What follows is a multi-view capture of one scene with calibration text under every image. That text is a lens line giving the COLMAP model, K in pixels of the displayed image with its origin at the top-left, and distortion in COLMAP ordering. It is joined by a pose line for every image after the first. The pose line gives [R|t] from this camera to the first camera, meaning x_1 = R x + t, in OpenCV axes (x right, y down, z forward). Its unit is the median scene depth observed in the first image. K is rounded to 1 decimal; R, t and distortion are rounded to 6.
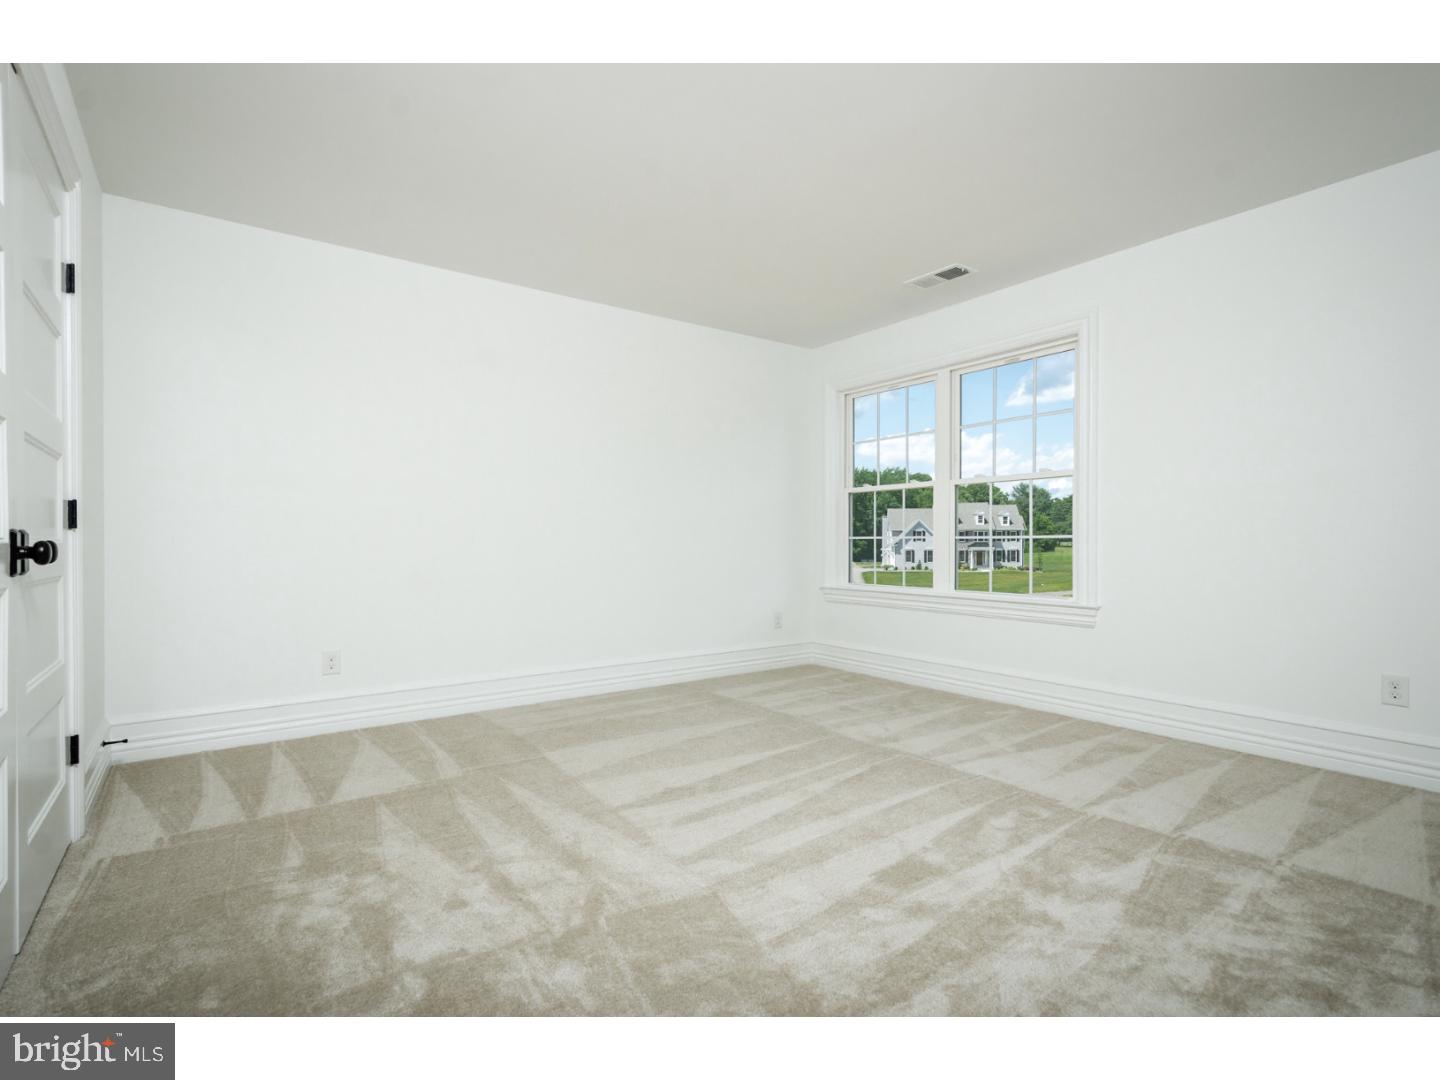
lens RADIAL K [[669.3, 0, 720.0], [0, 669.3, 540.0], [0, 0, 1]] dist [0.080730, 0.000045]
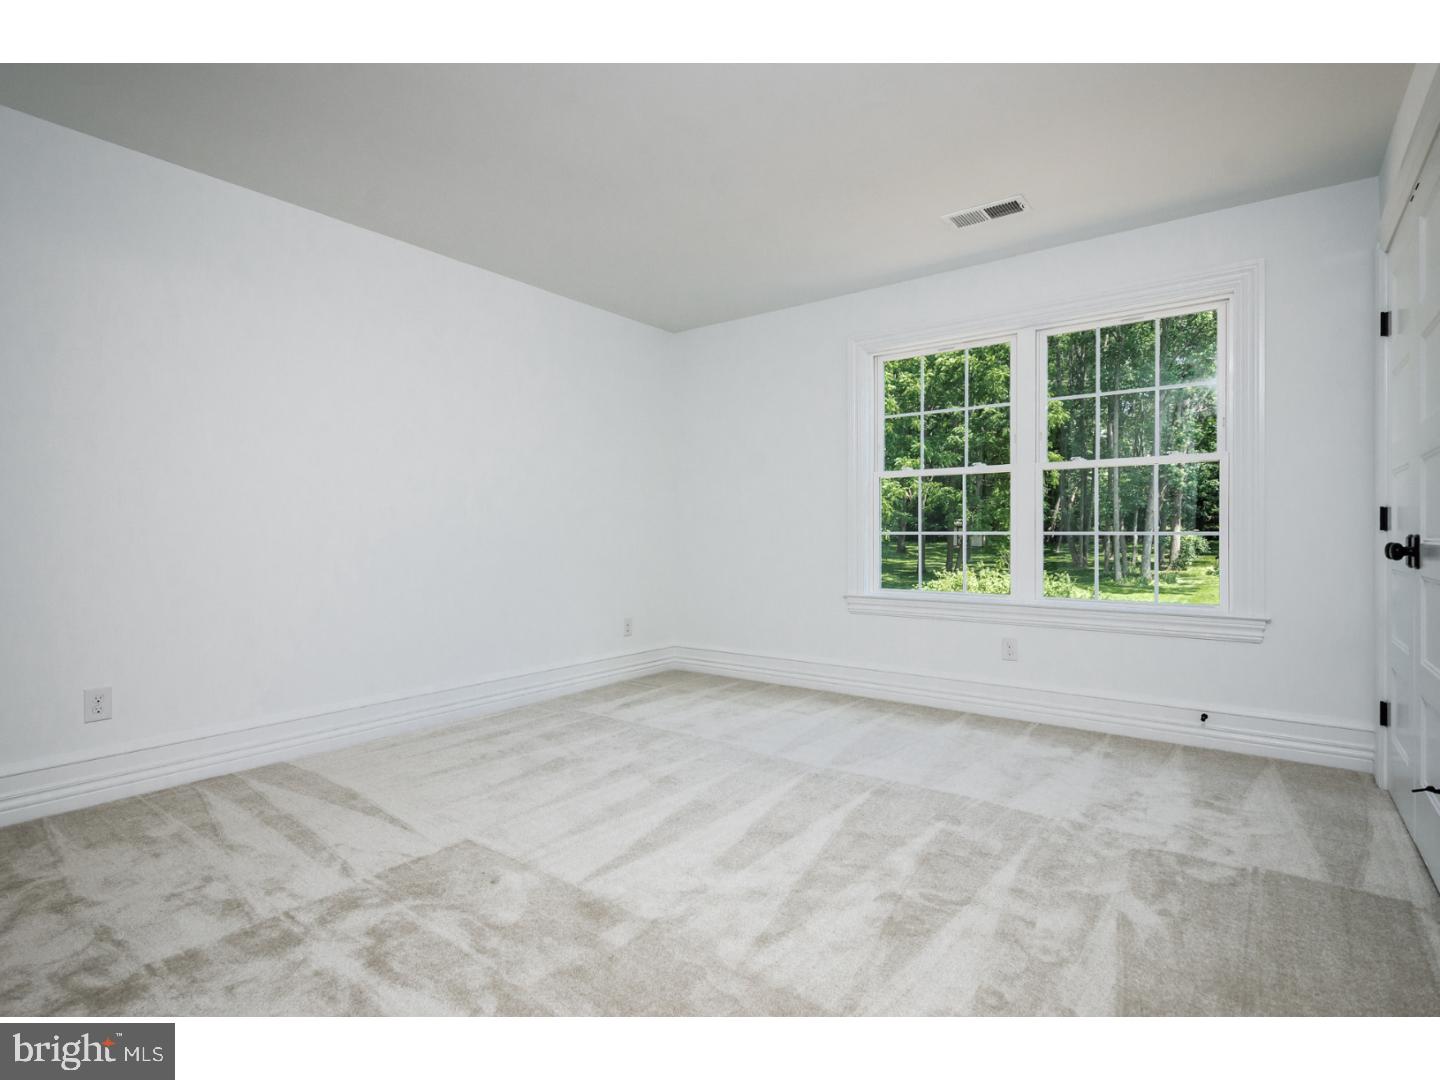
lens RADIAL K [[693.8, 0, 720.0], [0, 693.8, 540.0], [0, 0, 1]] dist [-0.000399, -0.000279]
pose [[0.969416, 0.000729, 0.245421, -0.197987], [-0.002001, 0.999986, 0.004932, 0.000230], [-0.245414, -0.005272, 0.969404, 0.238182]]
